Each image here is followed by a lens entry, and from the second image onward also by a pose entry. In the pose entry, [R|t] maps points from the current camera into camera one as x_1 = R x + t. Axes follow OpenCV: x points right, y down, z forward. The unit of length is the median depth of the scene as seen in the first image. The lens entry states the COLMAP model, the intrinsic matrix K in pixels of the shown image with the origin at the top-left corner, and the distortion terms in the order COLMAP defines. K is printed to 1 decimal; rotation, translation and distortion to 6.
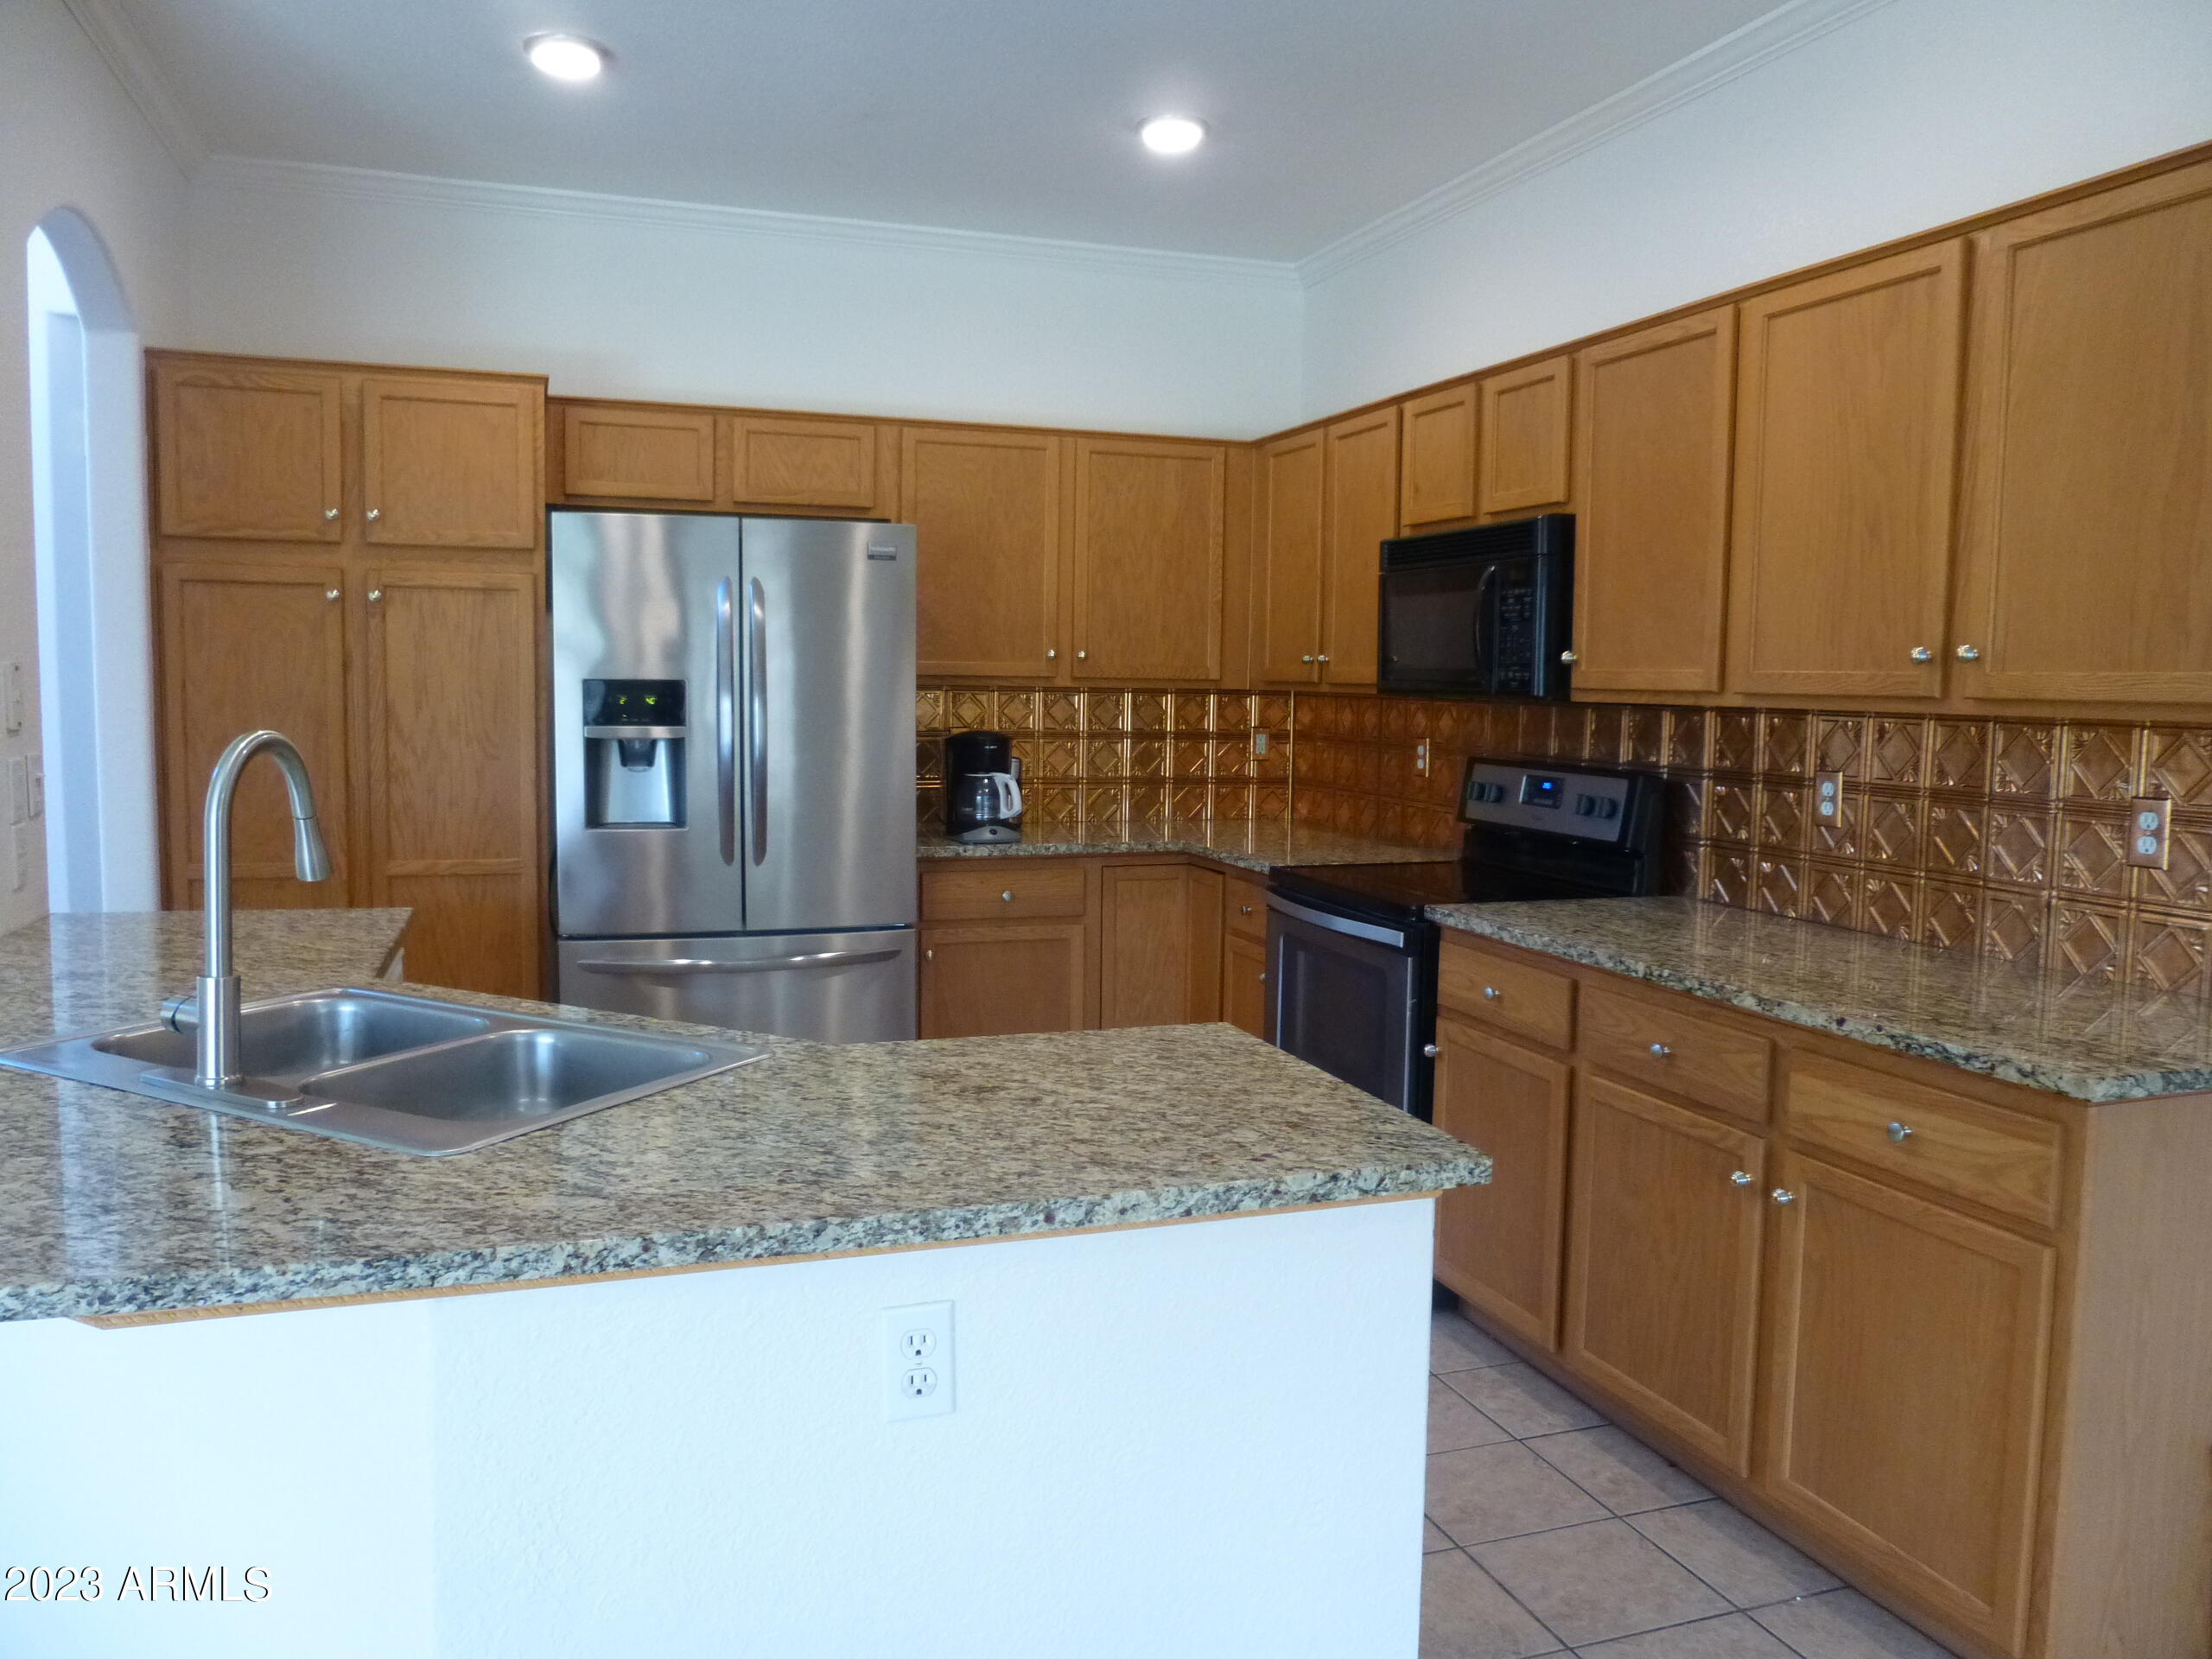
lens RADIAL K [[1650.5, 0, 1120.6], [0, 1650.5, 828.0], [0, 0, 1]] dist [-0.065435, 0.039098]
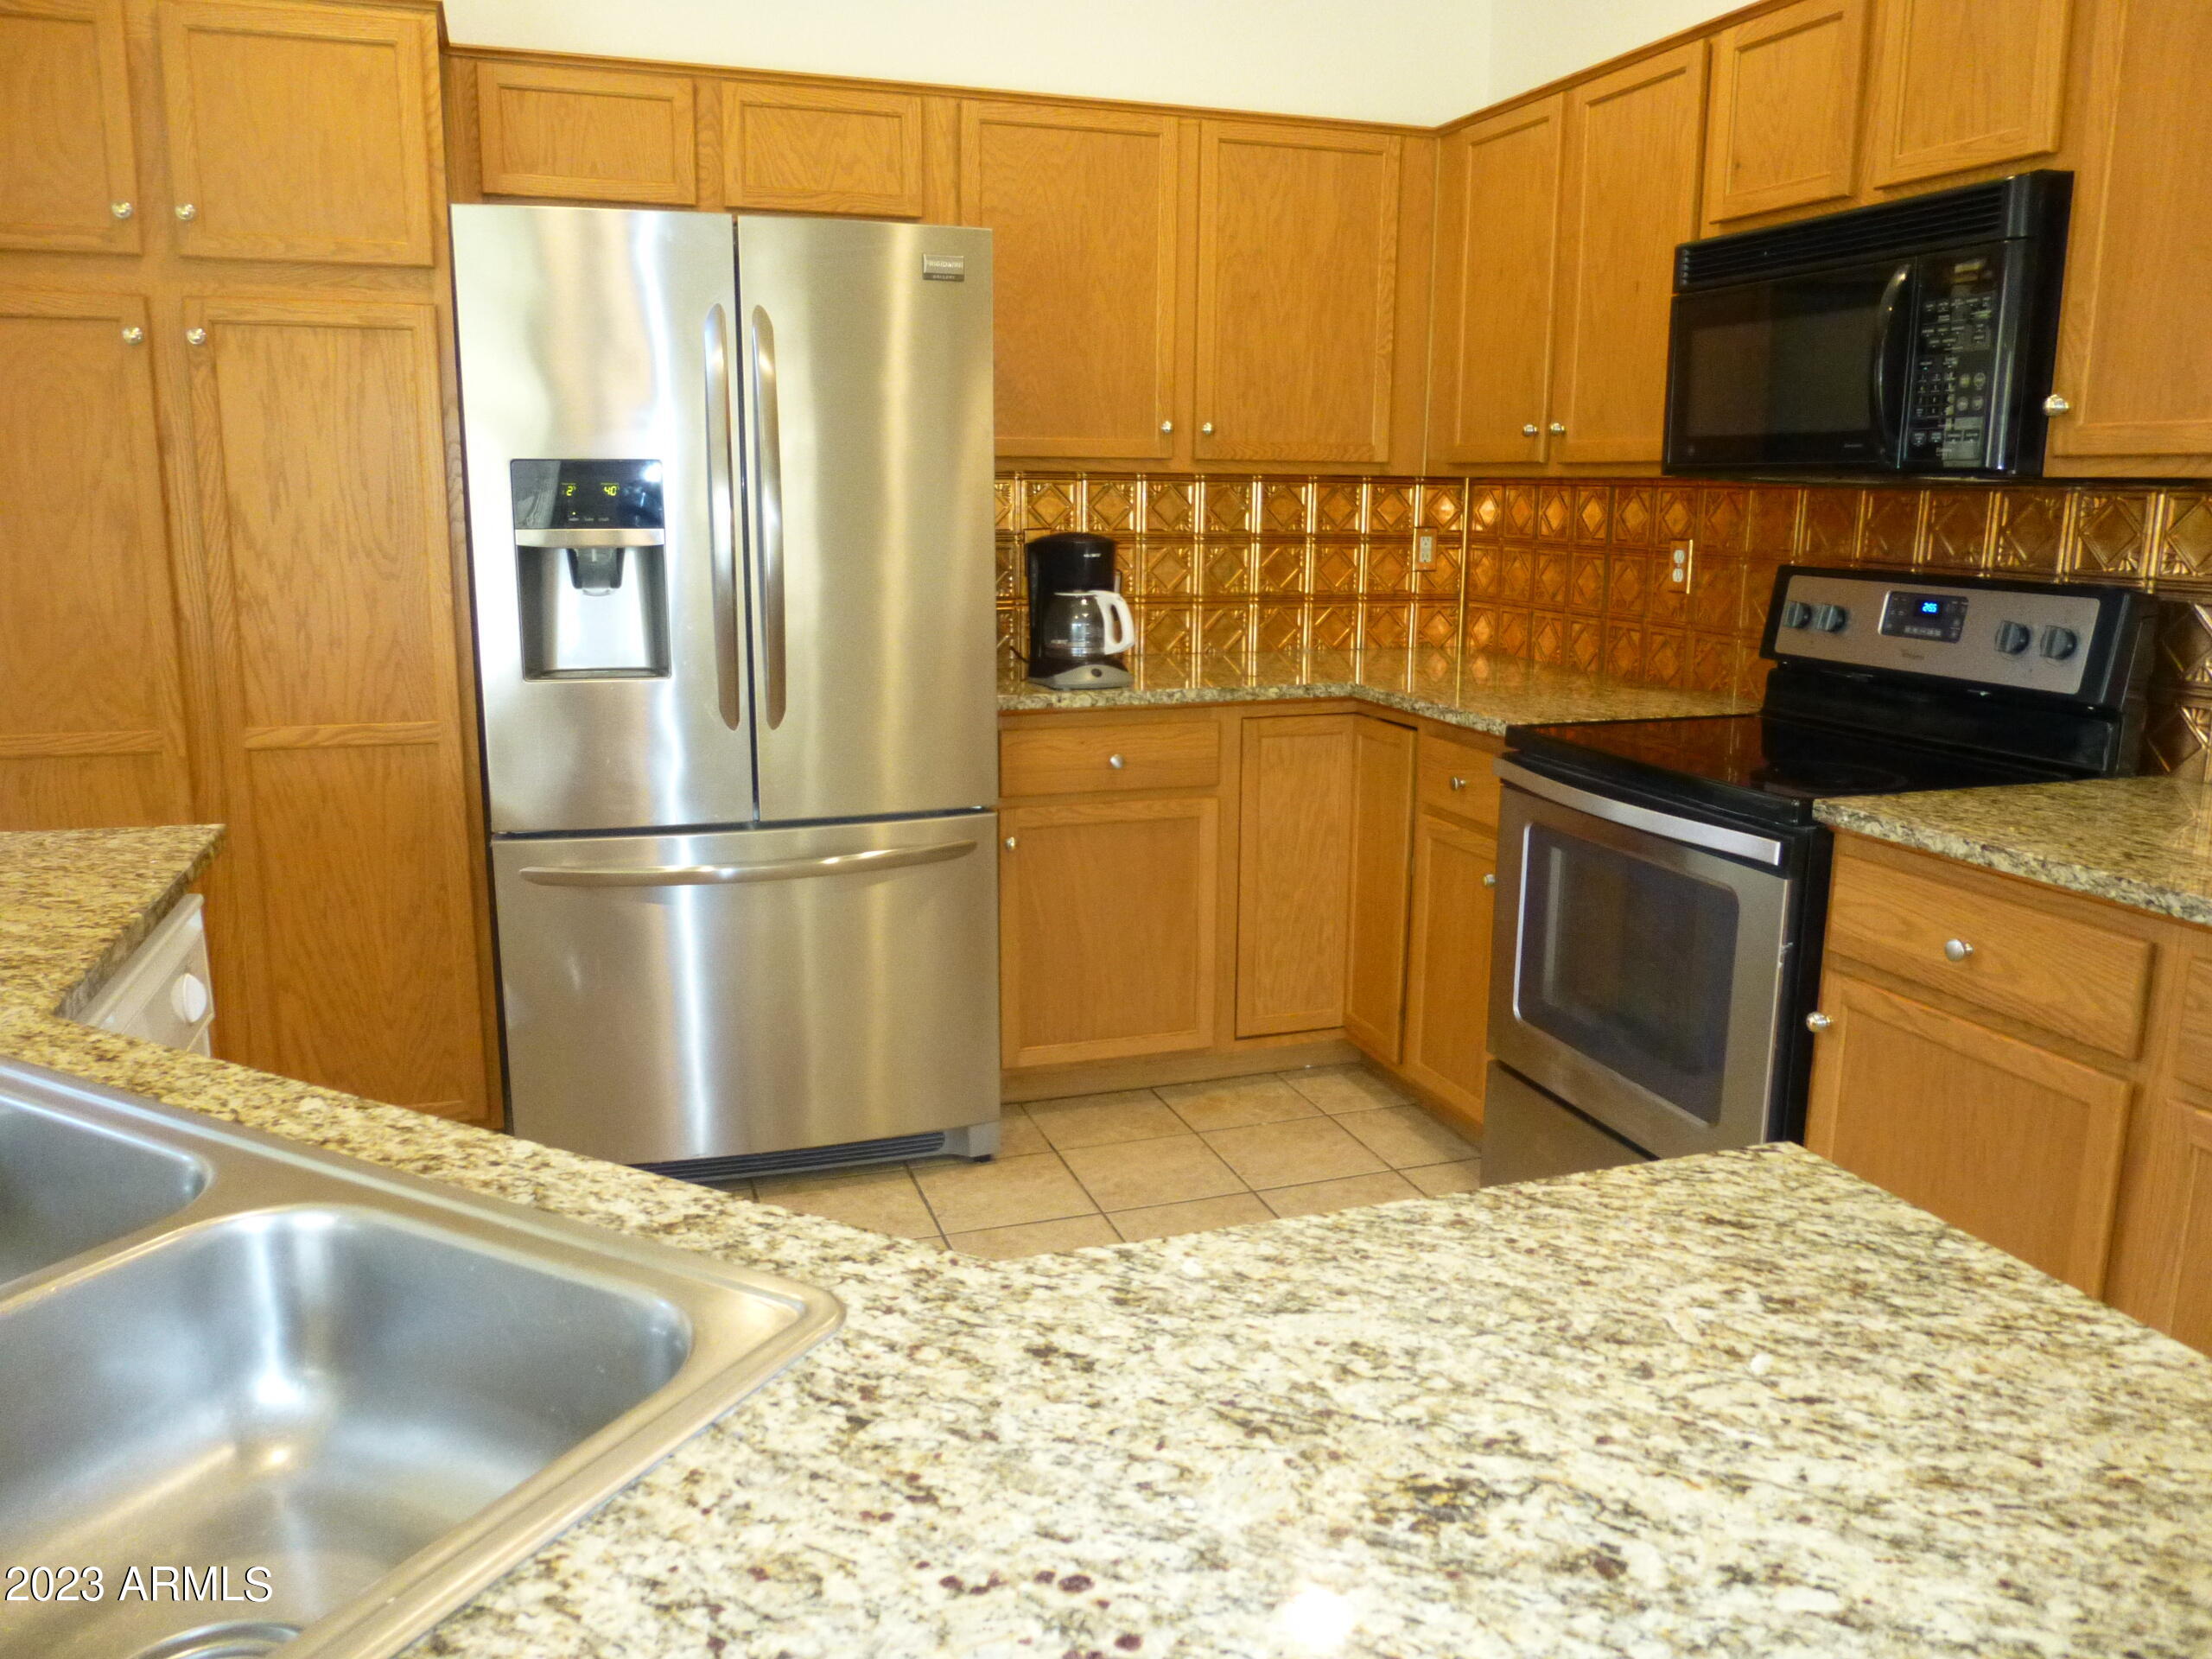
lens RADIAL K [[1650.5, 0, 1104.5], [0, 1650.5, 826.8], [0, 0, 1]] dist [-0.065435, 0.039098]
pose [[0.999822, -0.004647, -0.018295, -0.068129], [0.006666, 0.993698, 0.111896, -0.012818], [0.017659, -0.111998, 0.993551, 0.306830]]
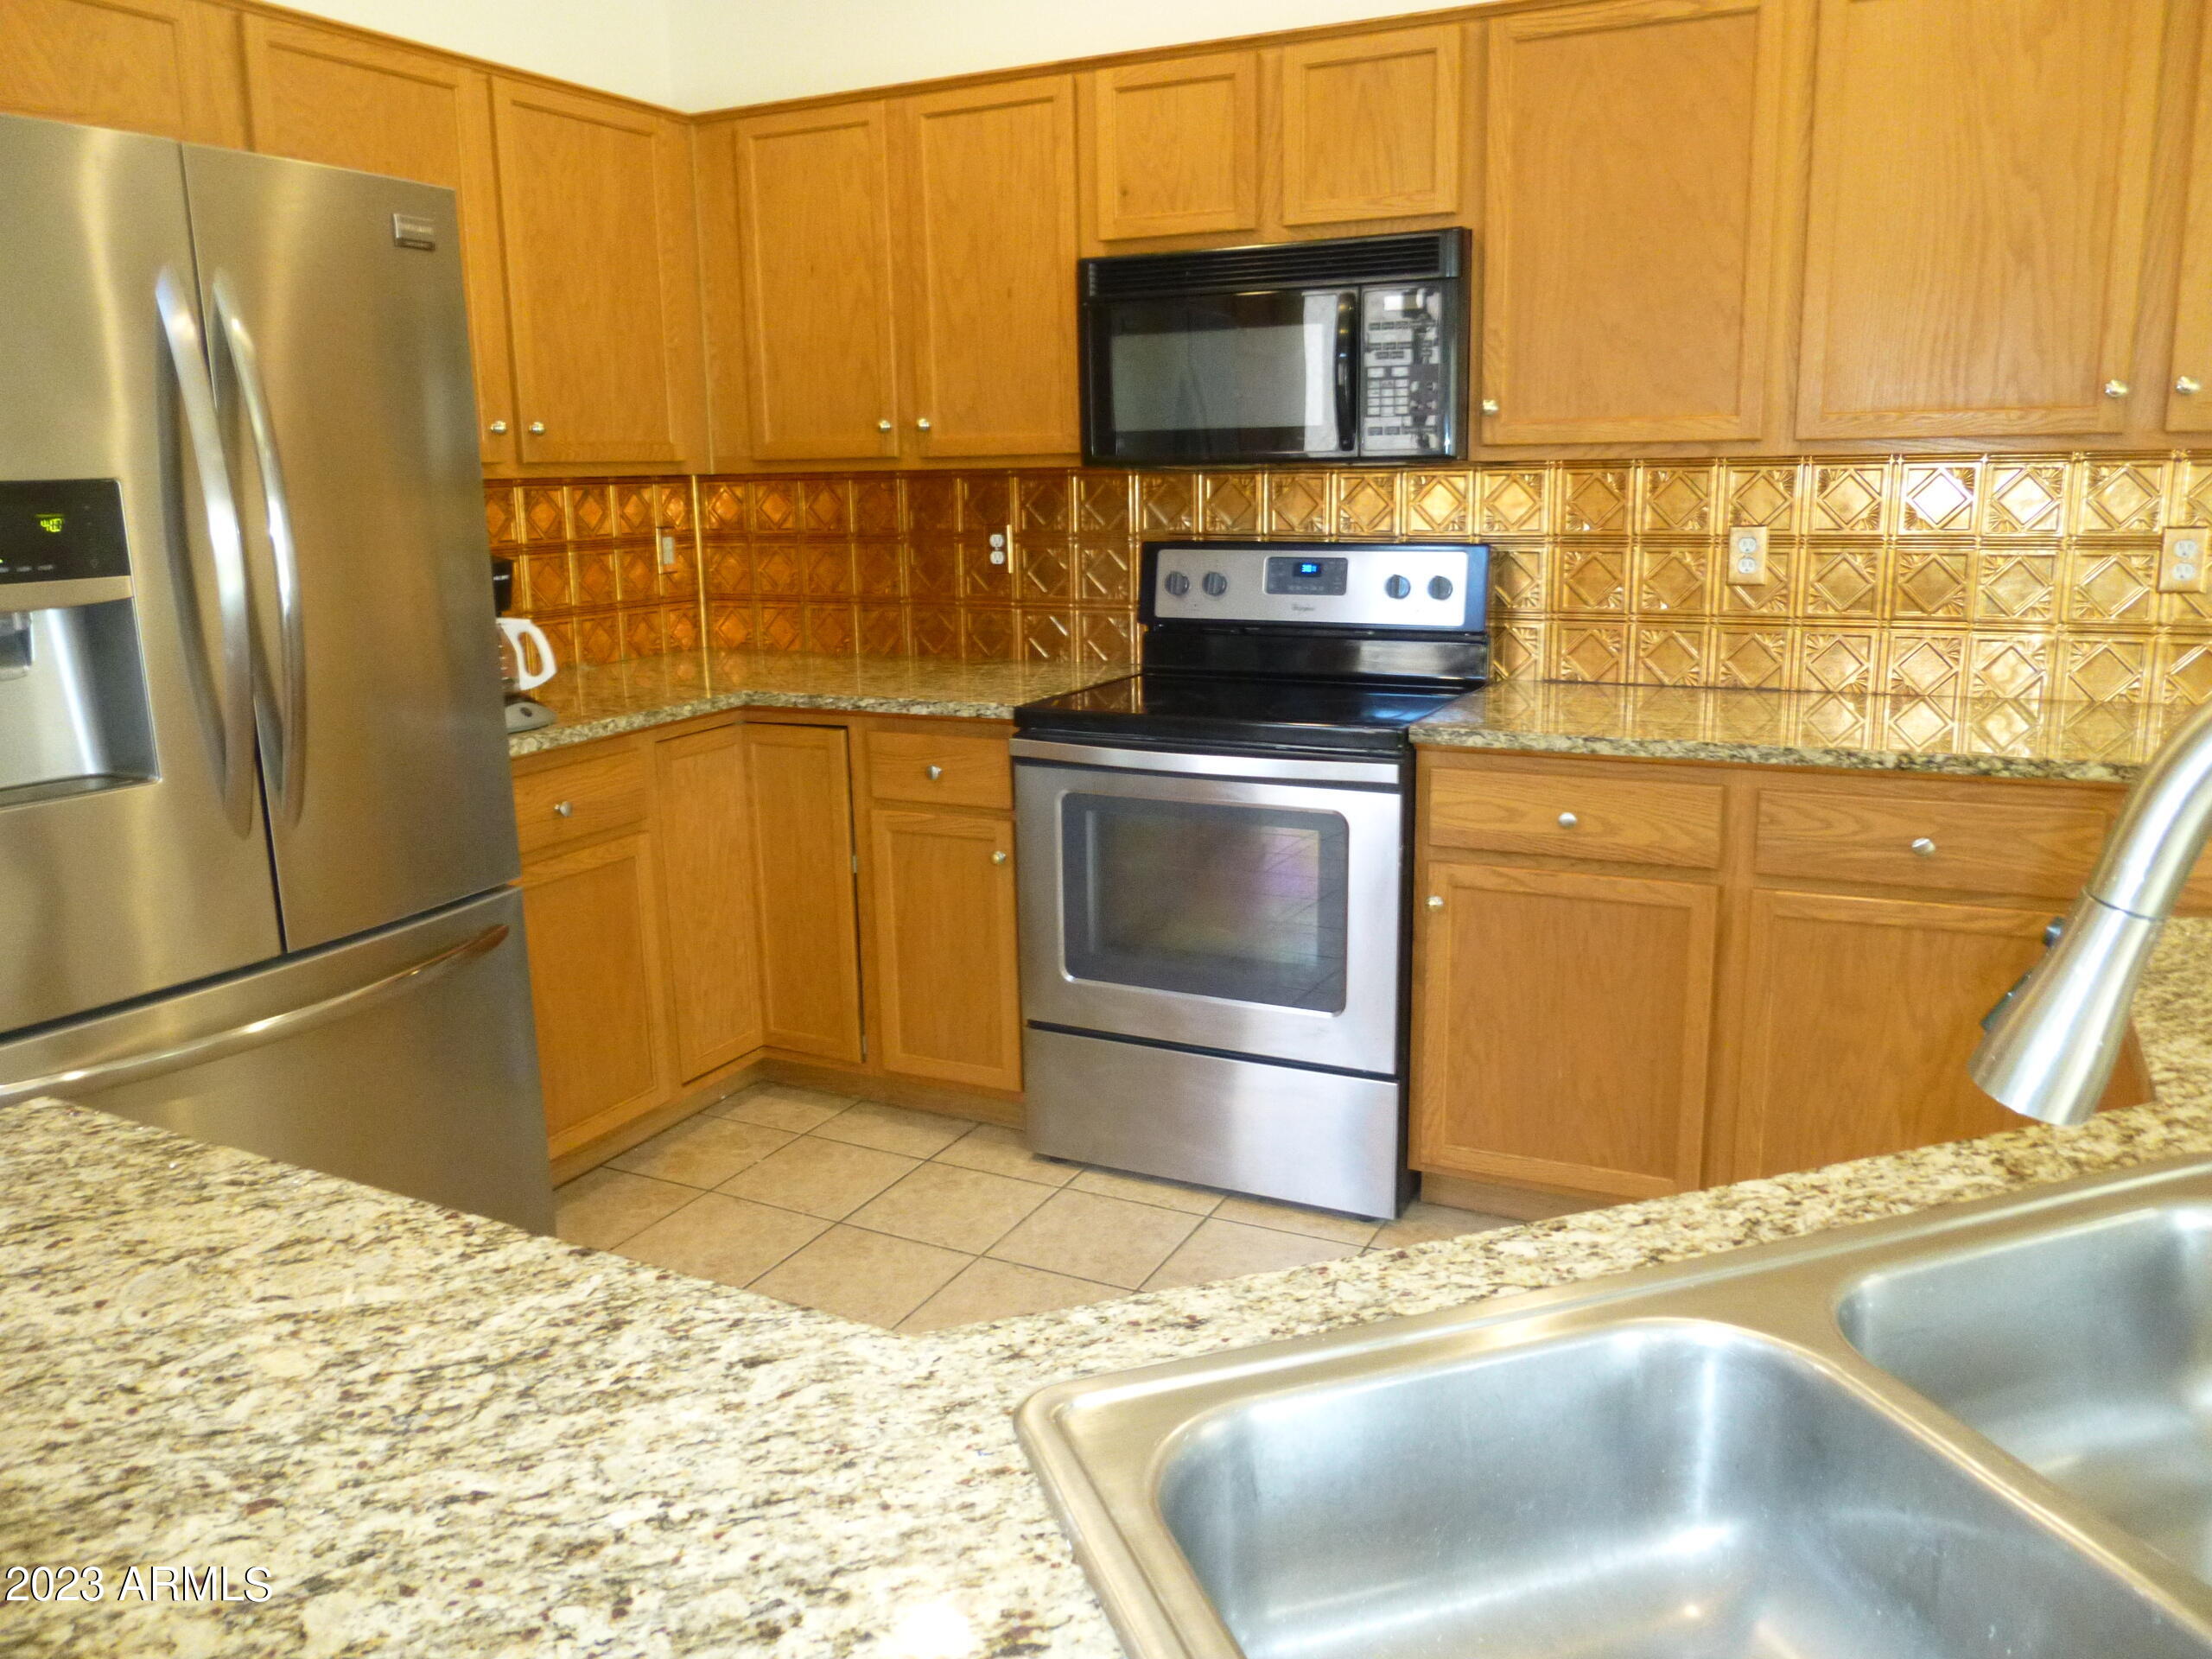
lens RADIAL K [[1650.5, 0, 1108.3], [0, 1650.5, 831.5], [0, 0, 1]] dist [-0.065435, 0.039098]
pose [[0.715232, -0.177902, 0.675865, -0.393673], [0.092030, 0.982613, 0.161253, -0.037379], [-0.692801, -0.053133, 0.719169, 0.446847]]
